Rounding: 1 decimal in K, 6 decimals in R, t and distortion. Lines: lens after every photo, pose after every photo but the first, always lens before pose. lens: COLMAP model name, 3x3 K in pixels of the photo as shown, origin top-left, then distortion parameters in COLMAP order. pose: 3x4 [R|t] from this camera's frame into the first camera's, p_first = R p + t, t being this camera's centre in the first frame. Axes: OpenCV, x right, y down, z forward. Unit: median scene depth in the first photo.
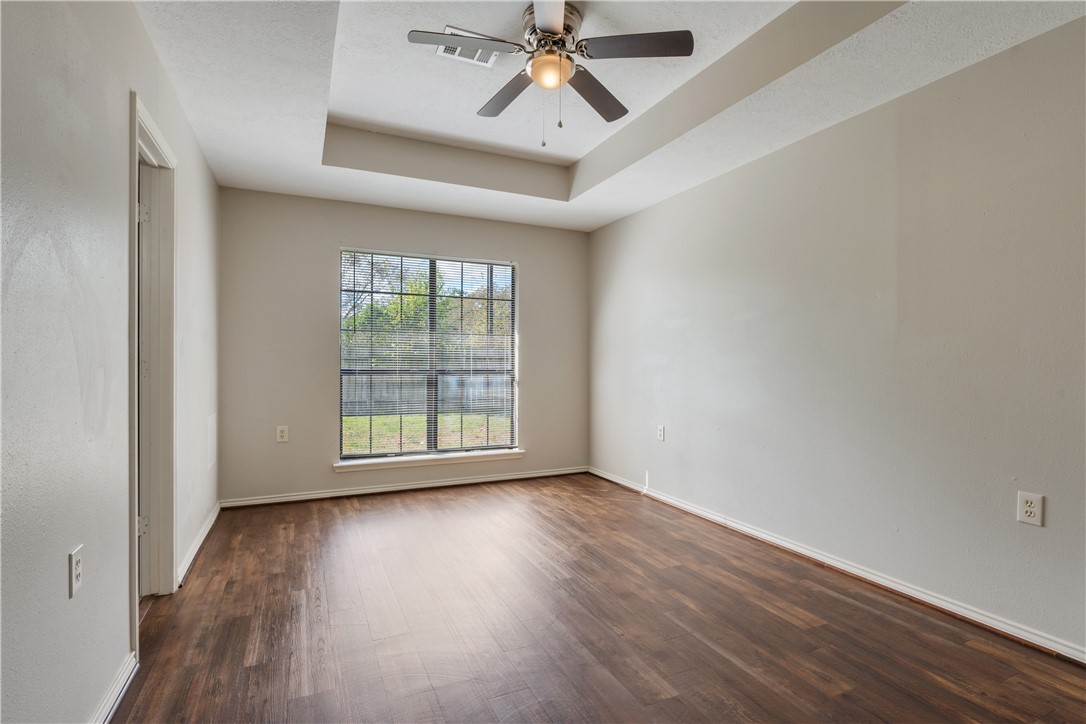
lens RADIAL K [[520.1, 0, 543.0], [0, 520.1, 363.8], [0, 0, 1]] dist [-0.002395, -0.000123]
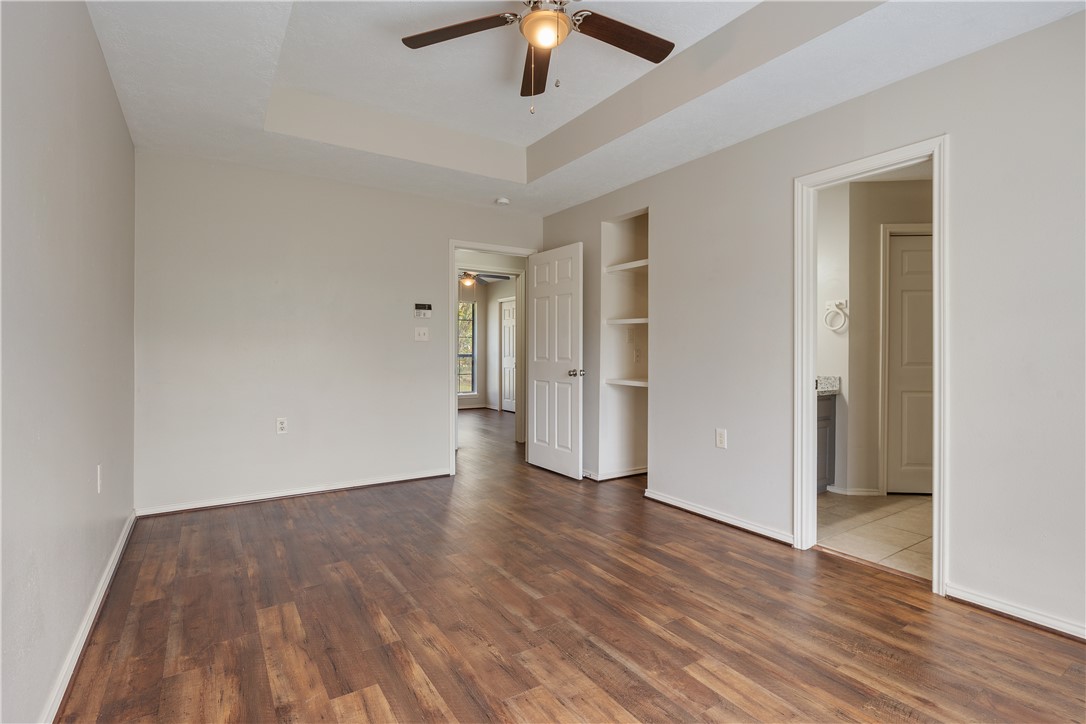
lens RADIAL K [[520.1, 0, 549.1], [0, 520.1, 354.2], [0, 0, 1]] dist [-0.002395, -0.000123]
pose [[-0.987585, -0.007443, -0.156910, 0.139570], [-0.008767, 0.999932, 0.007745, 0.000857], [0.156841, 0.009024, -0.987583, 1.795101]]
